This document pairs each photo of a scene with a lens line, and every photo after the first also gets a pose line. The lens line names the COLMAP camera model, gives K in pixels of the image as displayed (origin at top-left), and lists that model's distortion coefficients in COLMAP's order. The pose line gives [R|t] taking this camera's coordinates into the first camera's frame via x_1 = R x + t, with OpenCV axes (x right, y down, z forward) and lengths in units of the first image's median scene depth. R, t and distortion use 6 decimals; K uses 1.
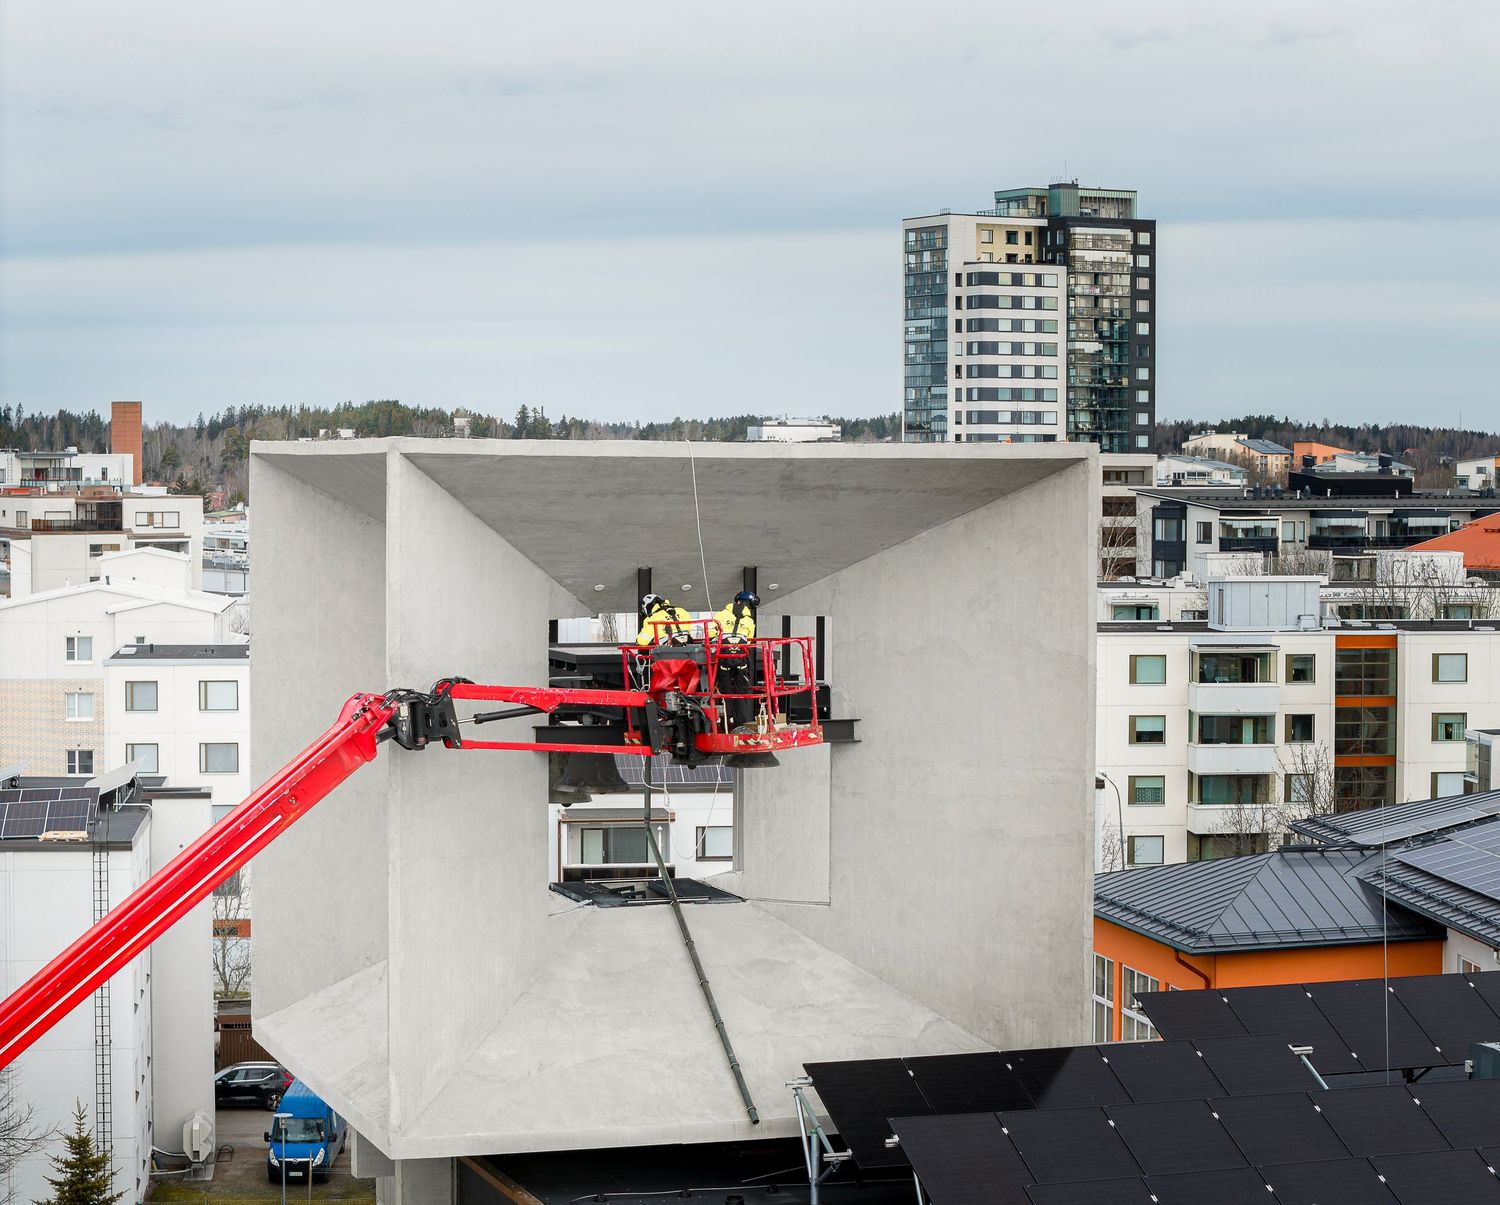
lens RADIAL K [[3835.0, 0, 750.6], [0, 3835.0, 601.5], [0, 0, 1]] dist [-0.261549, 0.000000]
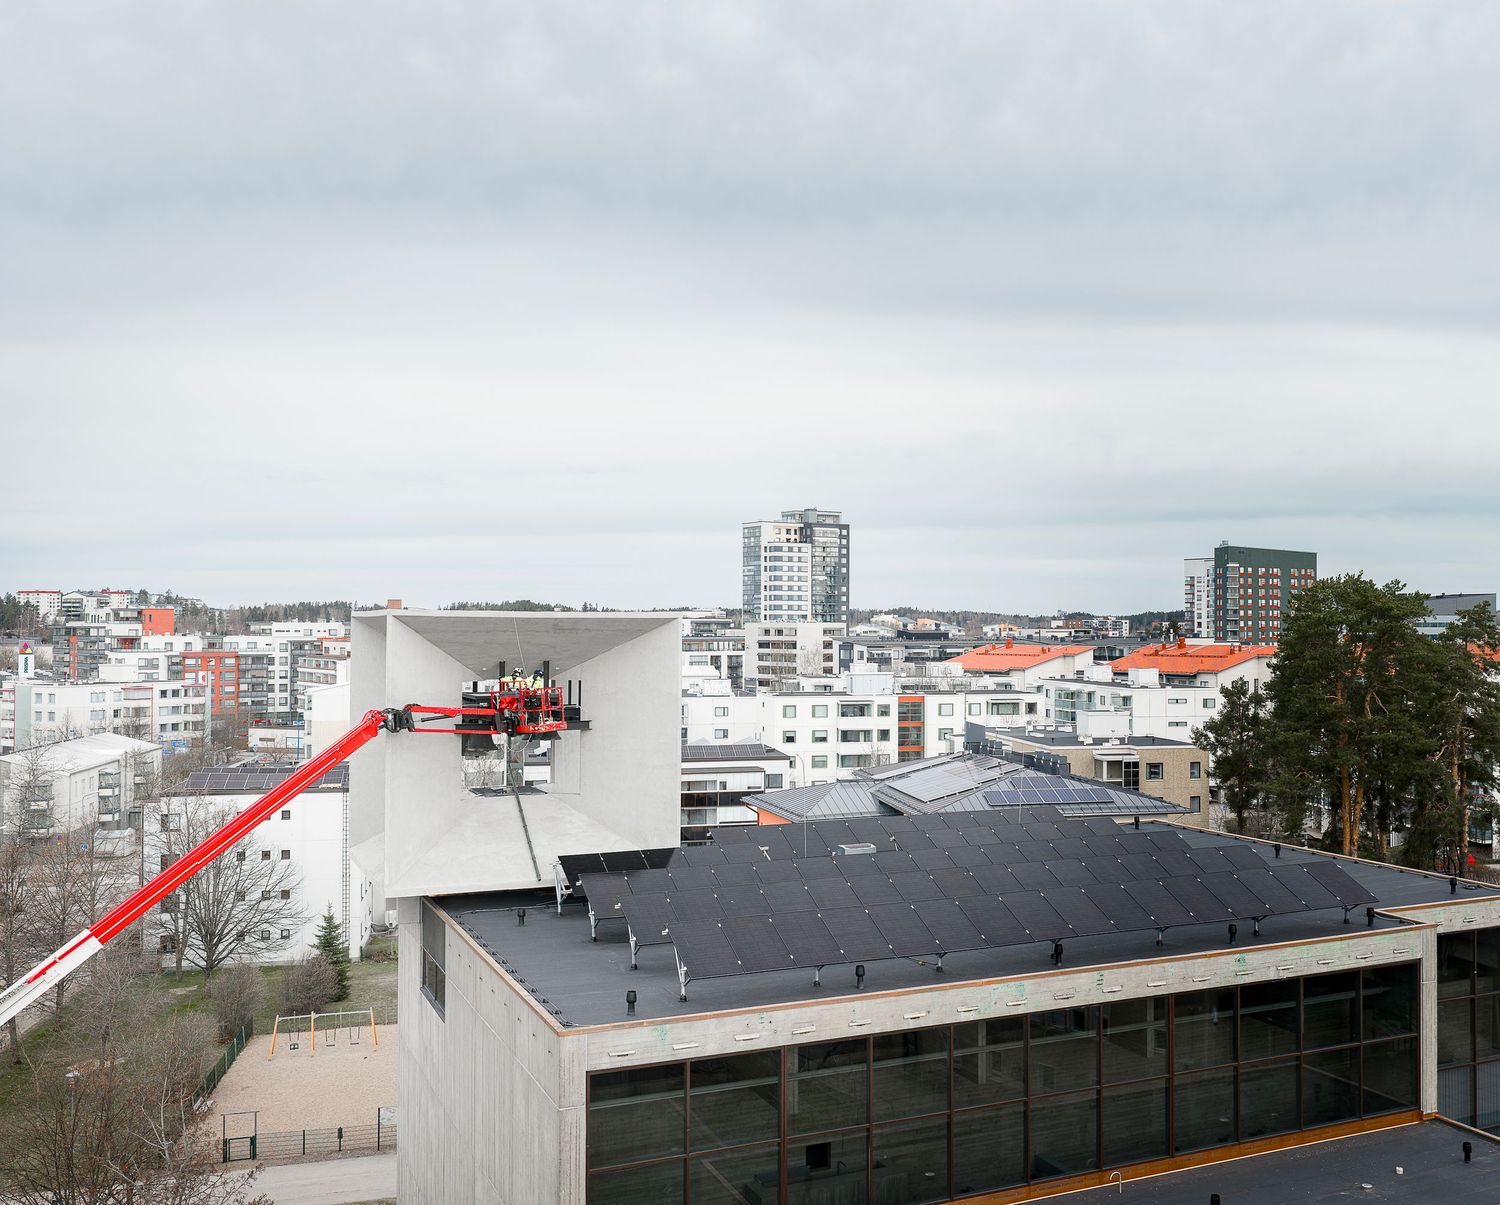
lens RADIAL K [[1472.2, 0, 746.9], [0, 1472.2, 600.7], [0, 0, 1]] dist [-0.002453, 0.000000]
pose [[0.988918, 0.000502, 0.148459, -0.079096], [0.006646, 0.998842, -0.047649, -0.007926], [-0.148311, 0.048108, 0.987770, 0.089927]]
